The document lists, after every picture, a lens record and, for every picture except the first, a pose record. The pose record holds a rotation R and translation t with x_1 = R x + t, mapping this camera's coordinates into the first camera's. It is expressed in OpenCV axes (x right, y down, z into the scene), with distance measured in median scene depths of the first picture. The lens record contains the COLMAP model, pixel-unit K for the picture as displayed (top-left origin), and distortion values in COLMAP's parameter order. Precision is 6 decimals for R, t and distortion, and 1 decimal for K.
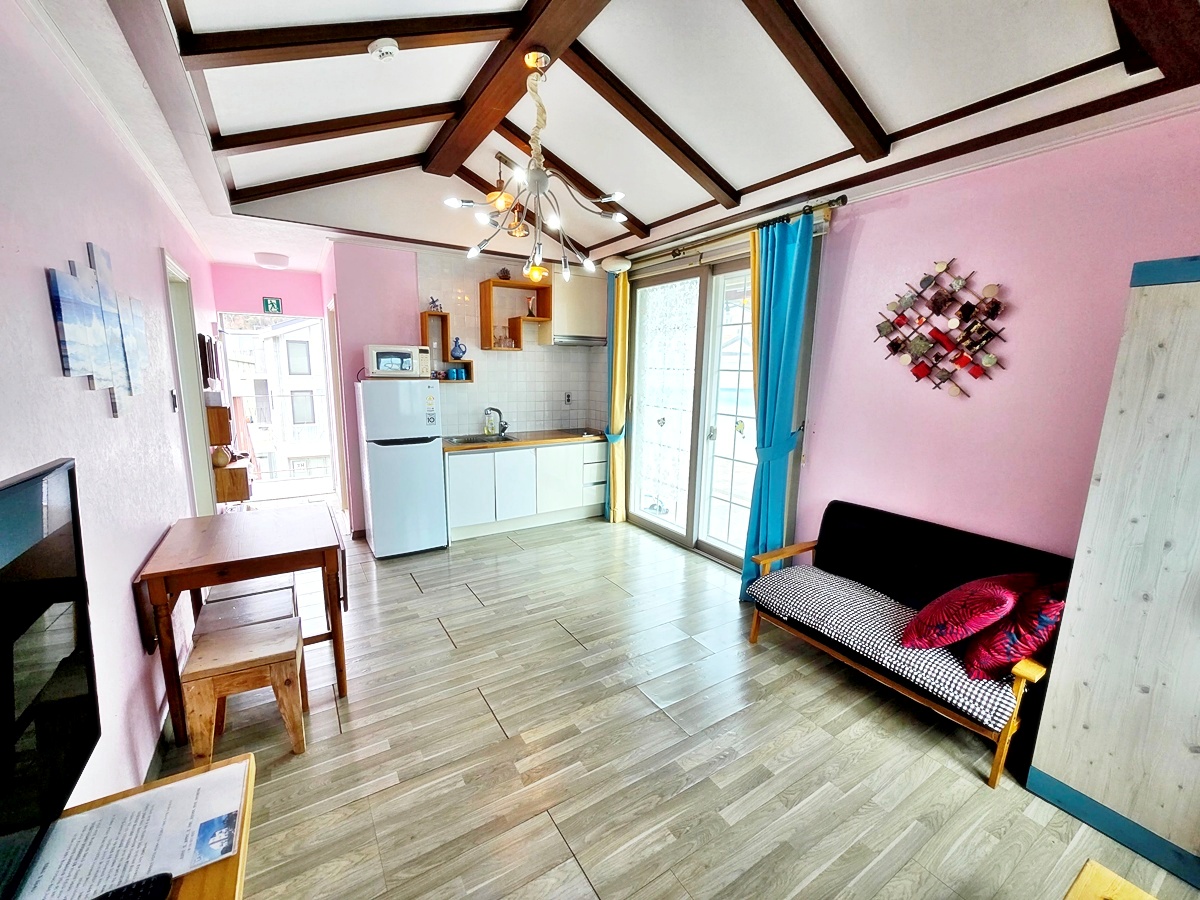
lens RADIAL K [[488.1, 0, 596.1], [0, 488.1, 448.3], [0, 0, 1]] dist [-0.004353, -0.000589]
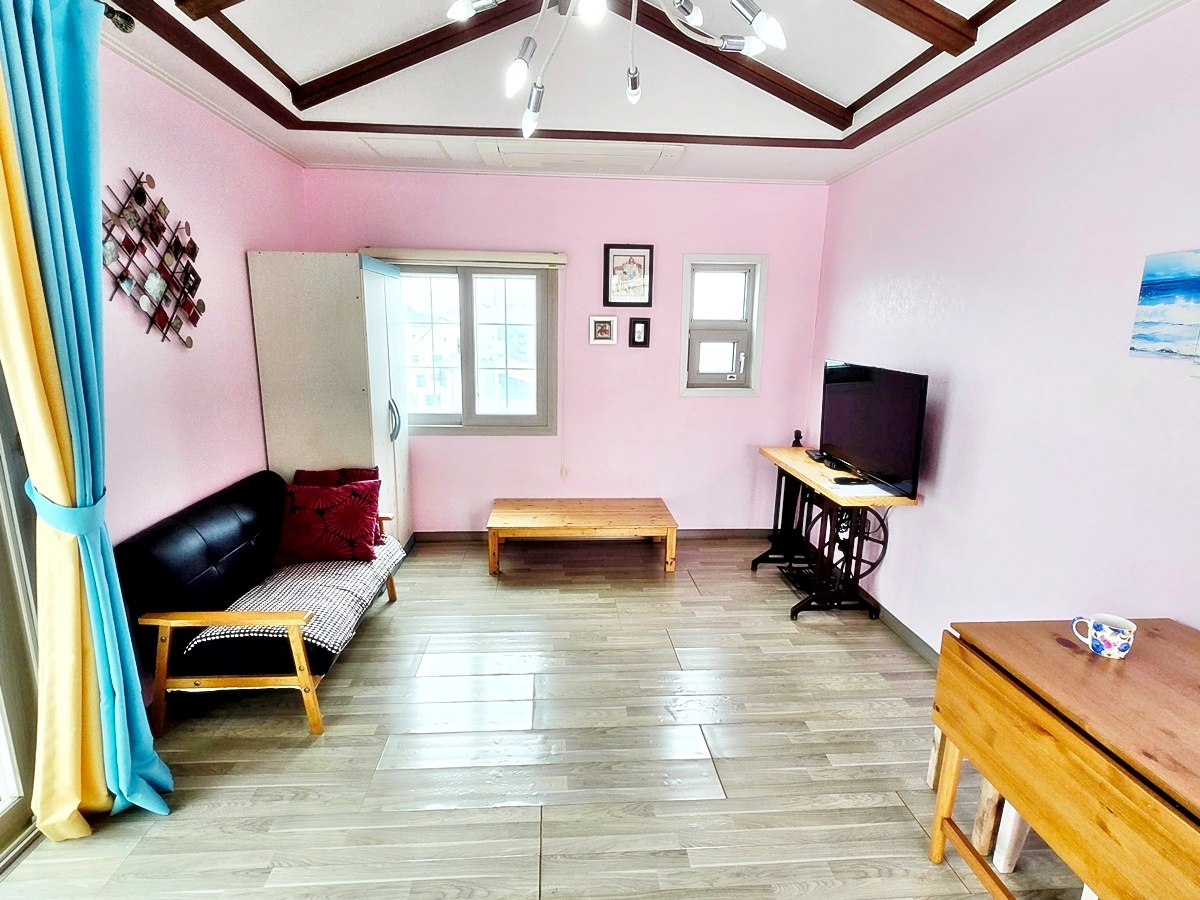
lens RADIAL K [[586.5, 0, 600.0], [0, 586.5, 450.0], [0, 0, 1]] dist [-0.002120, -0.001566]
pose [[-0.881955, -0.124893, 0.454485, -0.403940], [0.047711, 0.935646, 0.349701, -0.274037], [-0.468912, 0.330105, -0.819239, 1.618550]]
